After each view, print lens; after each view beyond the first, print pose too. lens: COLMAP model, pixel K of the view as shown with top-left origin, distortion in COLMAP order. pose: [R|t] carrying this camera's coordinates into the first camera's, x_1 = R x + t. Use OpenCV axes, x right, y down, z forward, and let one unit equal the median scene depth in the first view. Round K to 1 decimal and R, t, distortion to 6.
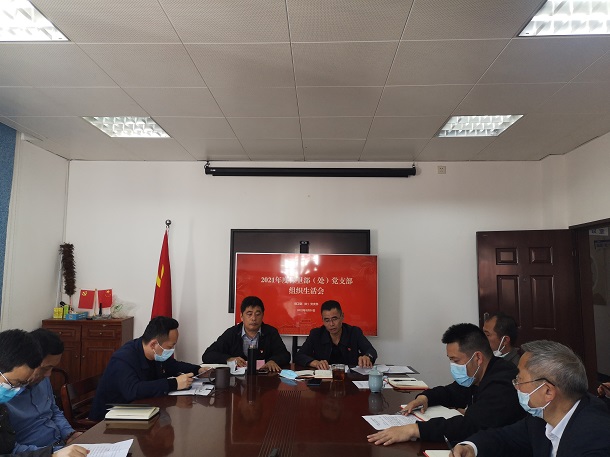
lens RADIAL K [[471.5, 0, 305.0], [0, 471.5, 228.5], [0, 0, 1]] dist [0.024879, -0.006509]
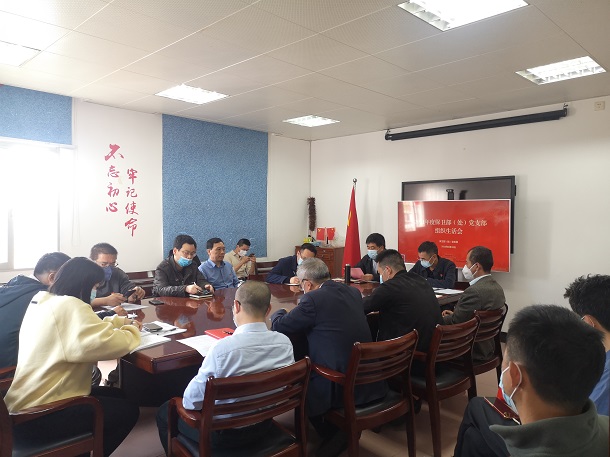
lens RADIAL K [[476.9, 0, 305.0], [0, 476.9, 228.5], [0, 0, 1]] dist [0.039620, -0.001759]
pose [[0.728888, 0.012859, -0.684512, 0.601717], [0.069071, 0.993341, 0.092210, -0.013014], [0.681139, -0.114491, 0.723146, -0.143086]]
